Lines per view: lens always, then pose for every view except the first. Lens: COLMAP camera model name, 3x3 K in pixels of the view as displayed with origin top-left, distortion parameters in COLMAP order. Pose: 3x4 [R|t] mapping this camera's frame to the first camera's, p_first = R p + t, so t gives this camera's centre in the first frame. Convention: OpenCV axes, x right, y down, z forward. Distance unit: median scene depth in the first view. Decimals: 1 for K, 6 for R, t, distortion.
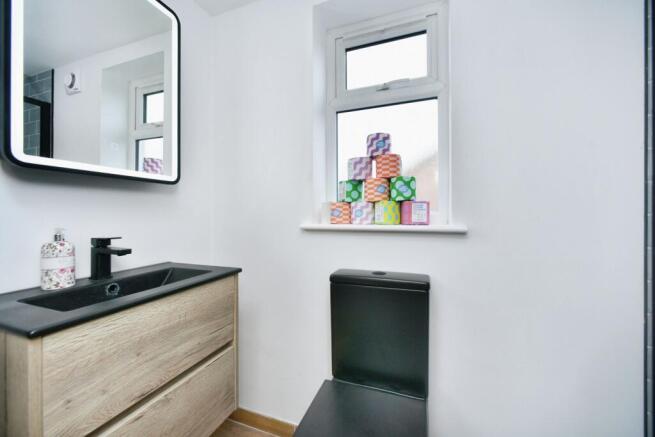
lens RADIAL K [[263.0, 0, 324.4], [0, 263.0, 215.7], [0, 0, 1]] dist [-0.002028, -0.000547]
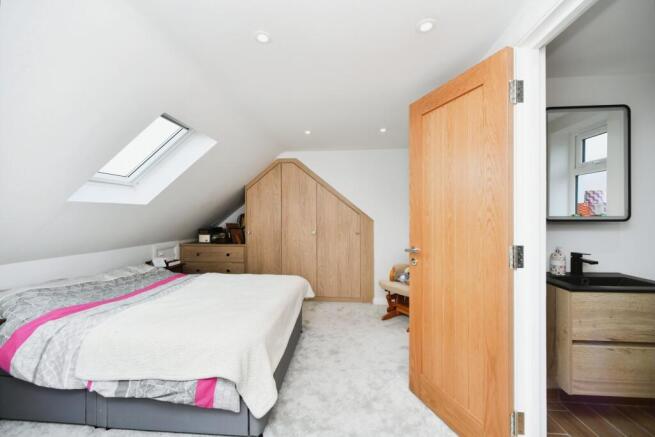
lens RADIAL K [[263.0, 0, 323.1], [0, 263.0, 215.4], [0, 0, 1]] dist [-0.002028, -0.000547]
pose [[0.264995, -0.004202, -0.964241, 0.501737], [0.004359, 0.999986, -0.003160, -0.192435], [0.964240, -0.003366, 0.265009, -1.296961]]
